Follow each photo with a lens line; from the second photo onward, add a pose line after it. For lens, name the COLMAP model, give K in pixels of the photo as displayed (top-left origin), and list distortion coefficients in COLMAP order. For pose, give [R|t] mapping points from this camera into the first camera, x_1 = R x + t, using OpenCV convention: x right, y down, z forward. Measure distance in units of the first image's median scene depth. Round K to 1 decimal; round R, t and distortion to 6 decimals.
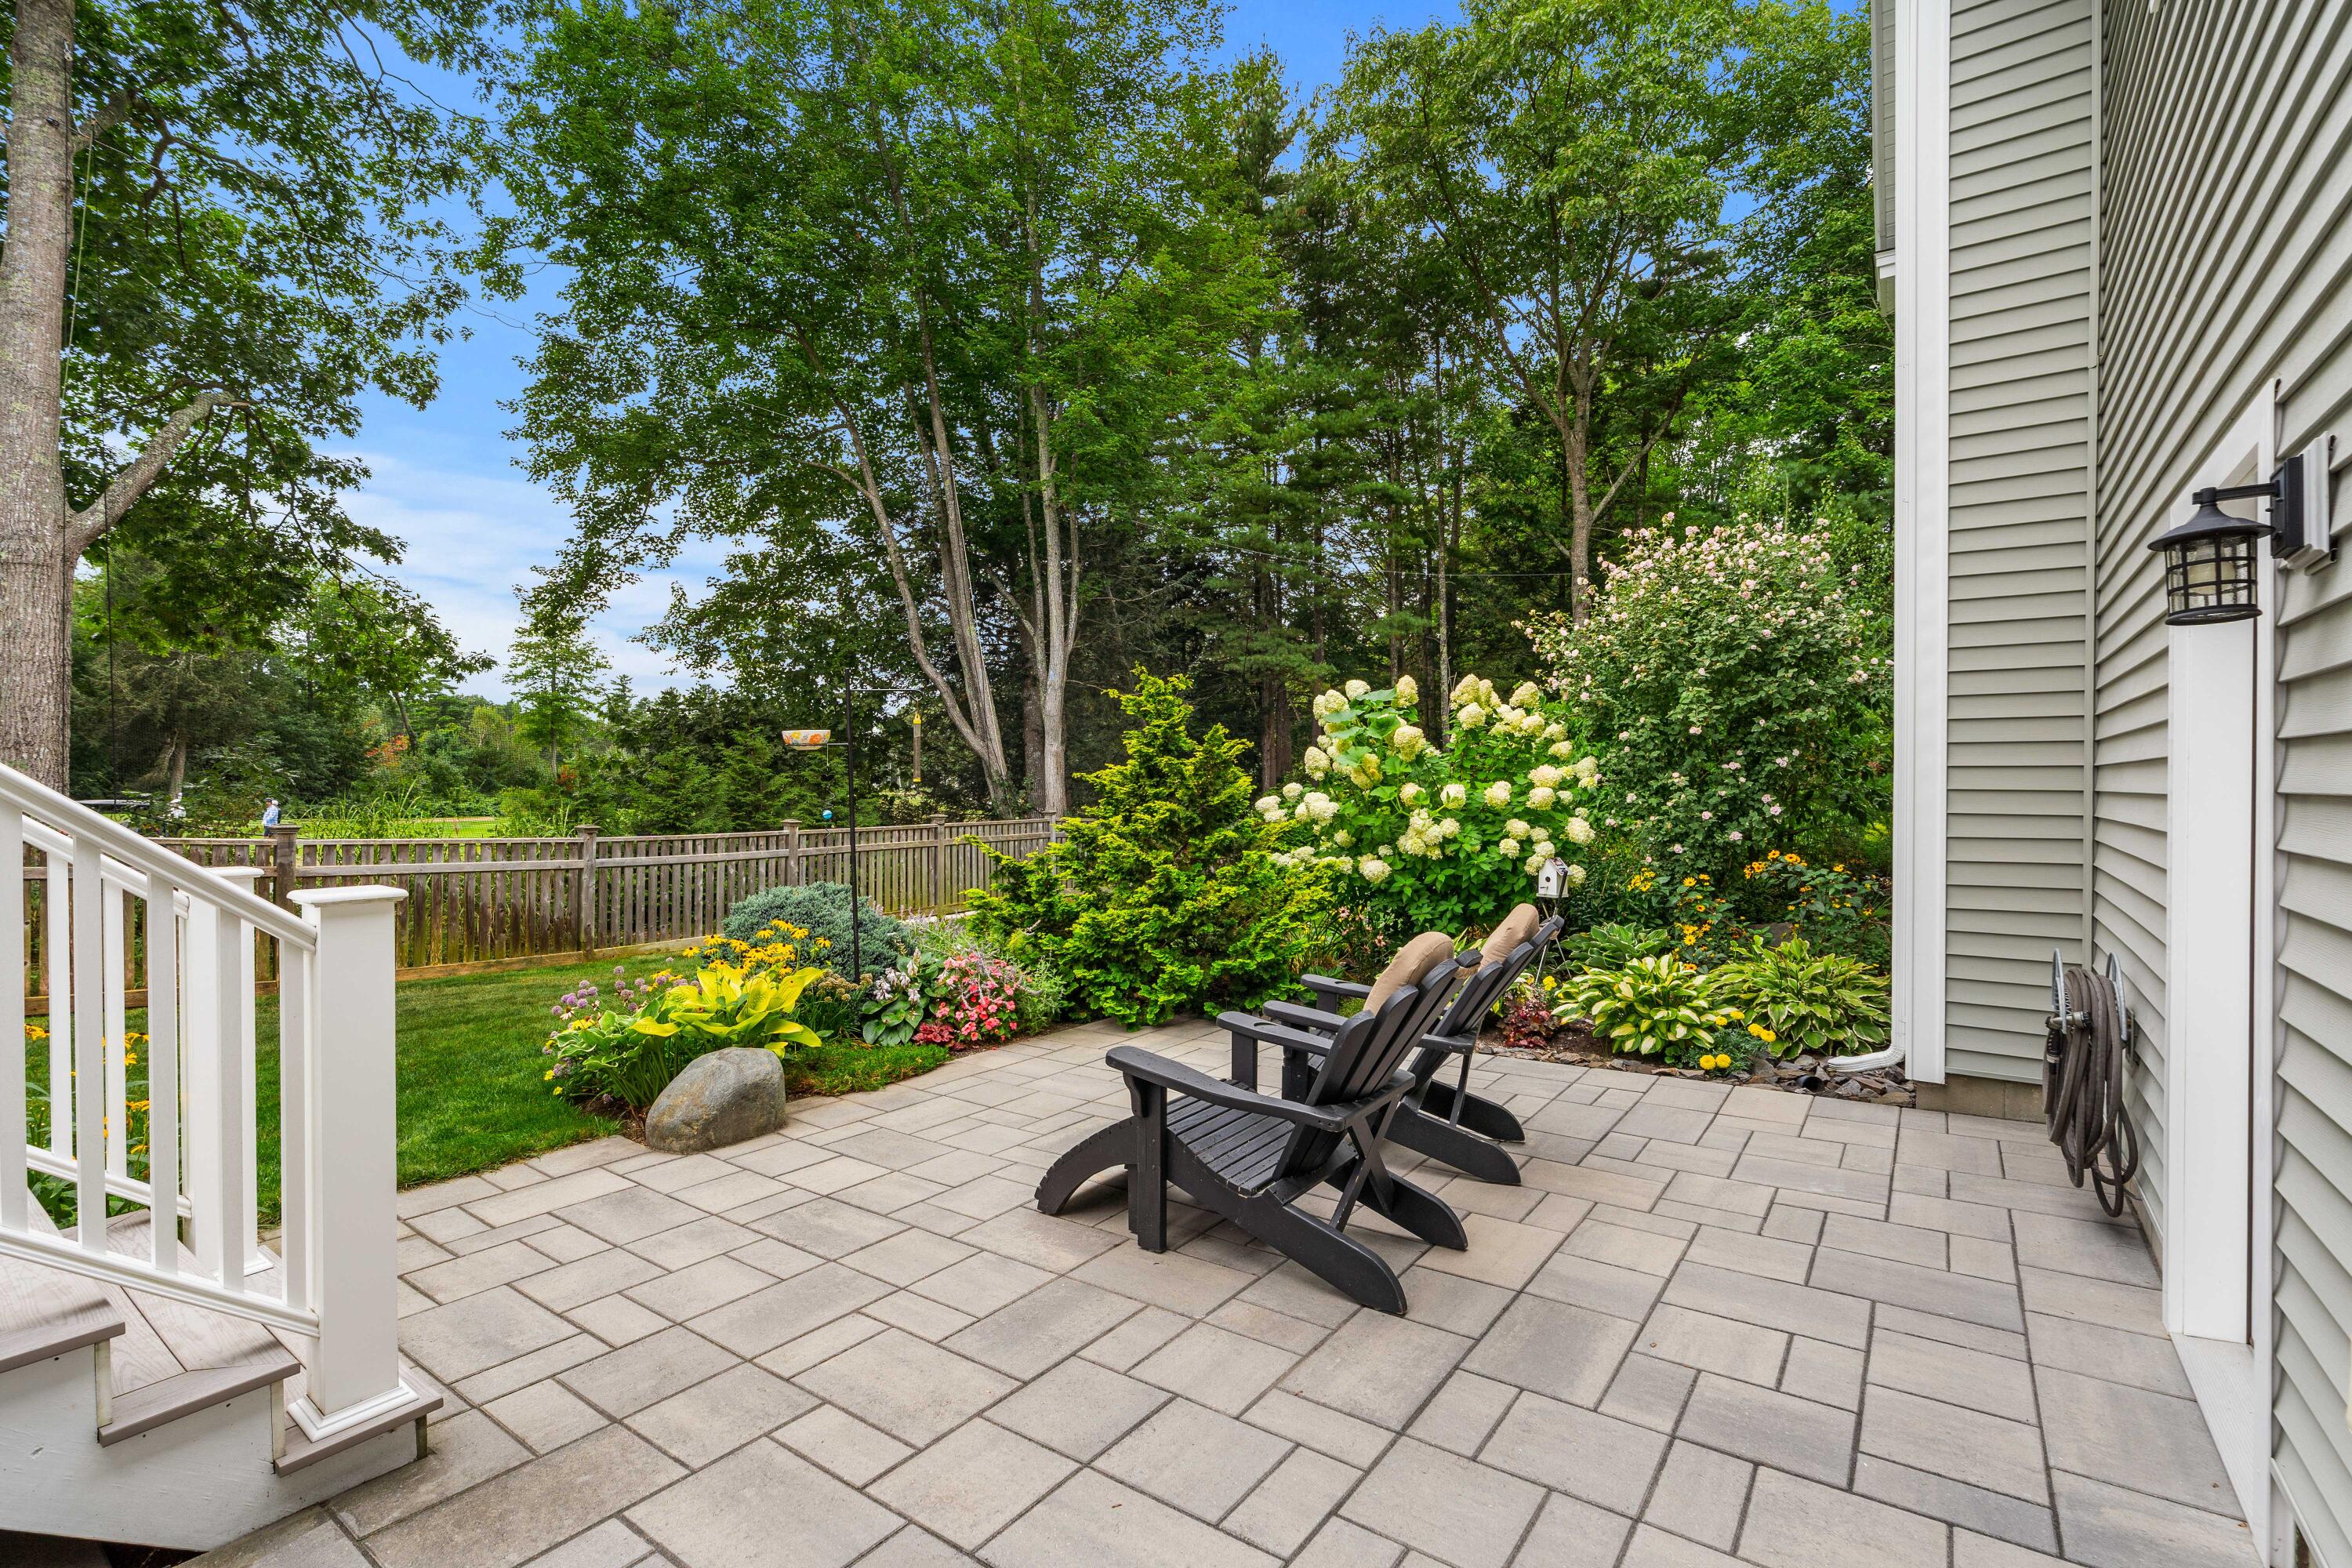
lens RADIAL K [[1058.4, 0, 1171.9], [0, 1058.4, 783.8], [0, 0, 1]] dist [-0.007130, 0.002677]
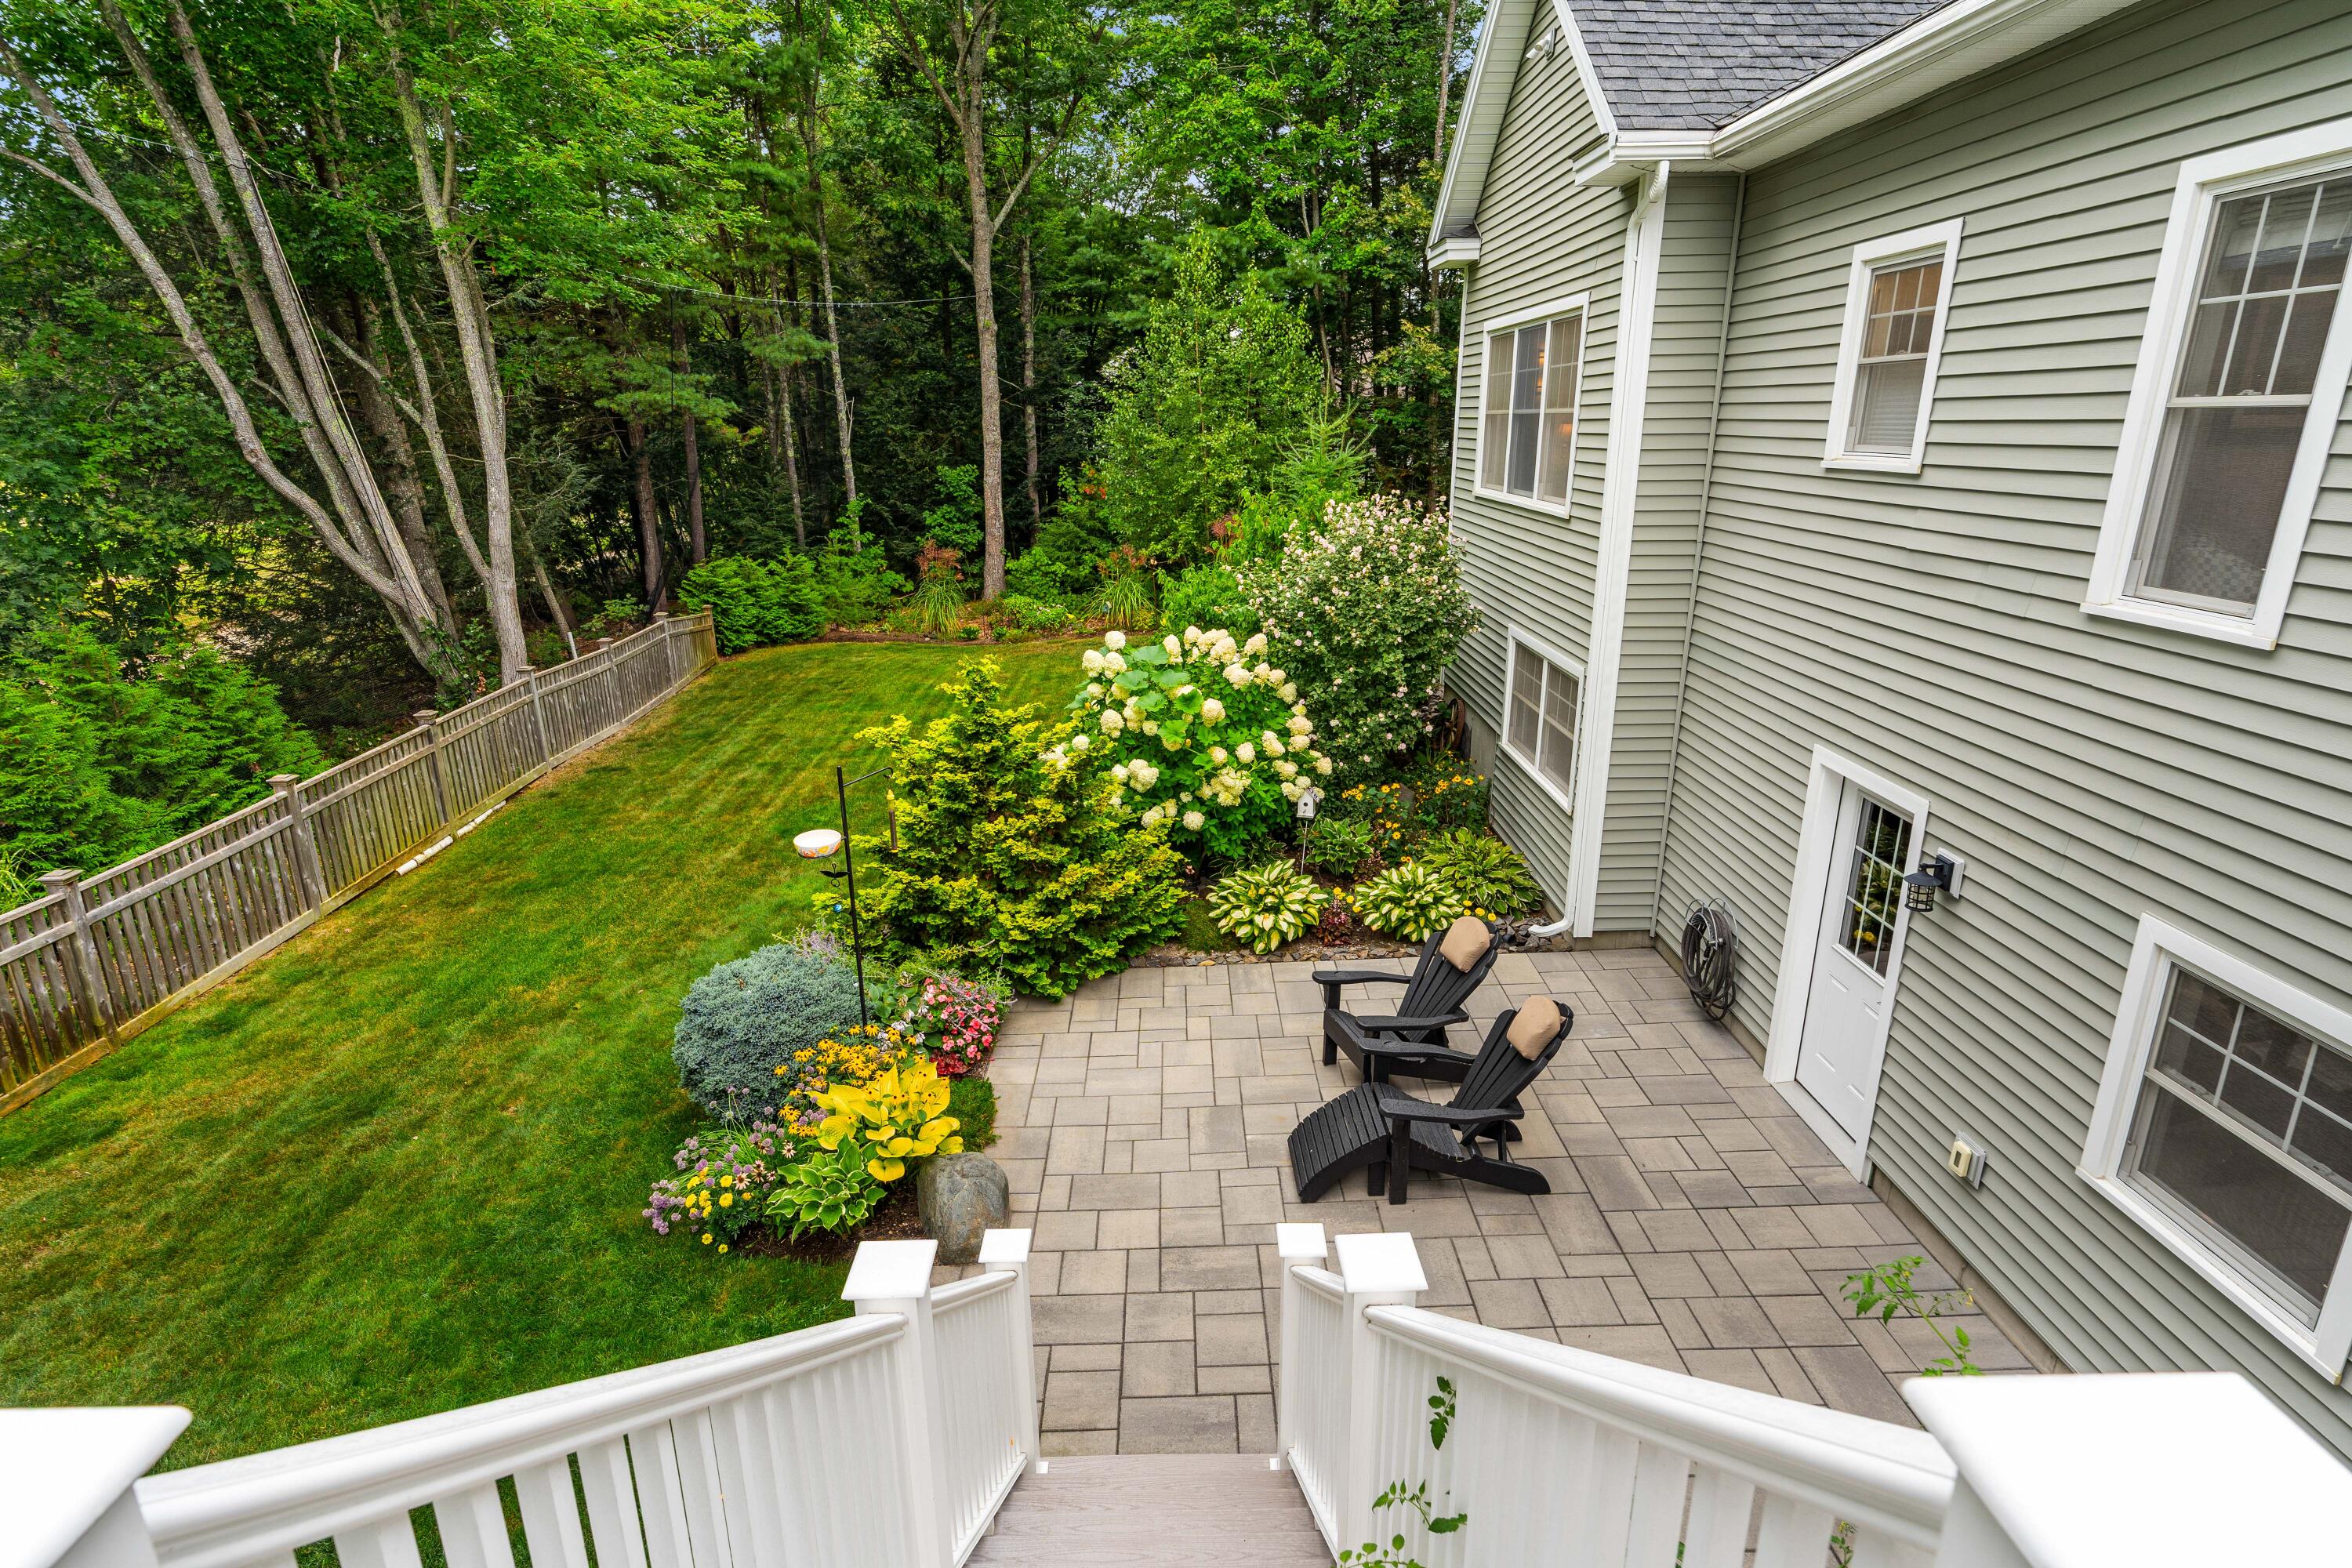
lens RADIAL K [[1203.2, 0, 1175.6], [0, 1203.2, 788.2], [0, 0, 1]] dist [-0.002164, 0.000084]
pose [[0.804066, -0.184943, 0.565043, -0.353222], [0.011455, 0.955030, 0.296288, -0.213969], [-0.594429, -0.231763, 0.770026, -0.033295]]
